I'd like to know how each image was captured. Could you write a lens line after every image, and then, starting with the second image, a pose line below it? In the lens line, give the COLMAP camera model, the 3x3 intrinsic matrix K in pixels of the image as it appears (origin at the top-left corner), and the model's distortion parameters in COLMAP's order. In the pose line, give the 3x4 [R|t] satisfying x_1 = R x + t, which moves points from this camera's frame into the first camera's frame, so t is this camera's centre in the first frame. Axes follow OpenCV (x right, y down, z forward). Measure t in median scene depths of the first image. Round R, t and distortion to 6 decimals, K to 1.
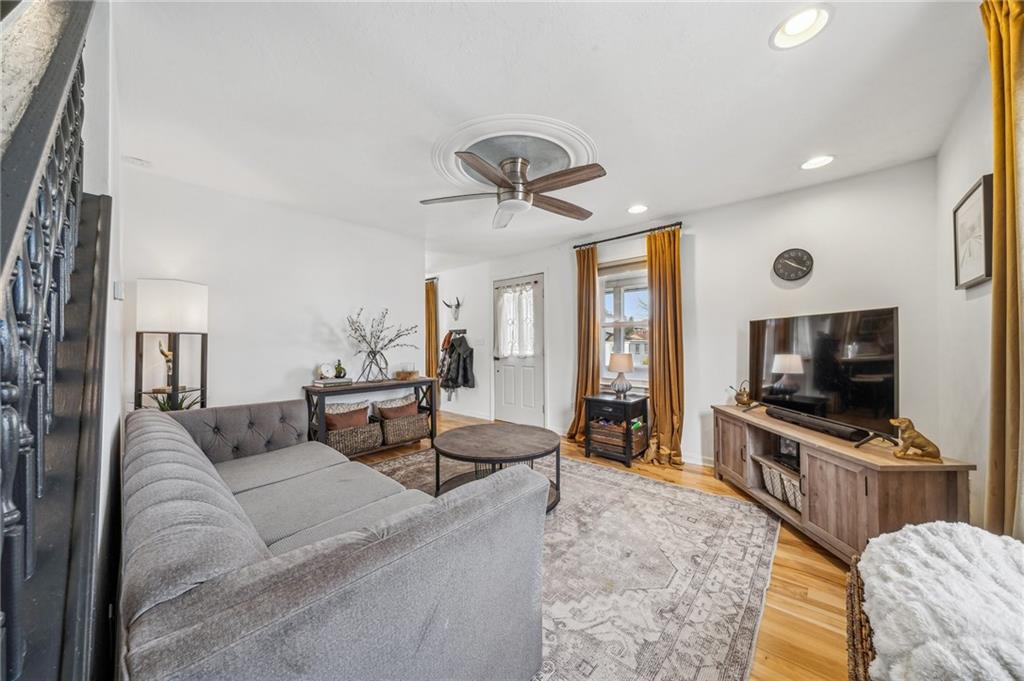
lens RADIAL K [[353.5, 0, 514.7], [0, 353.5, 339.8], [0, 0, 1]] dist [-0.002479, 0.000083]
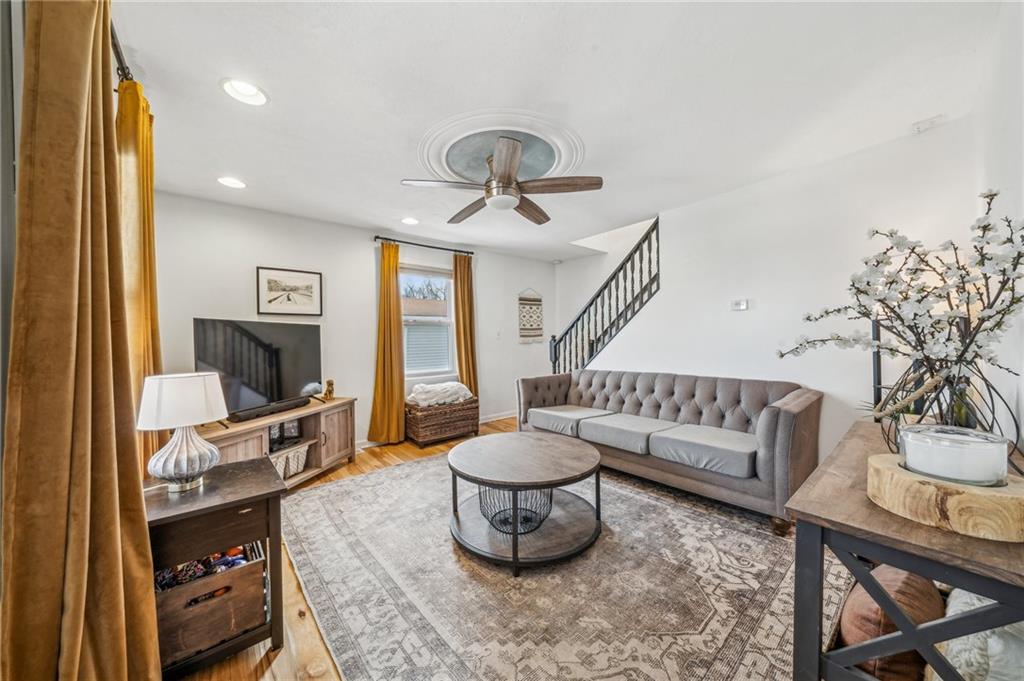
lens RADIAL K [[353.5, 0, 519.7], [0, 353.5, 341.3], [0, 0, 1]] dist [-0.002479, 0.000083]
pose [[-0.994033, 0.021443, 0.106950, -0.146527], [0.021460, 0.999769, -0.000990, 0.016856], [-0.106947, 0.001311, -0.994264, 2.000884]]
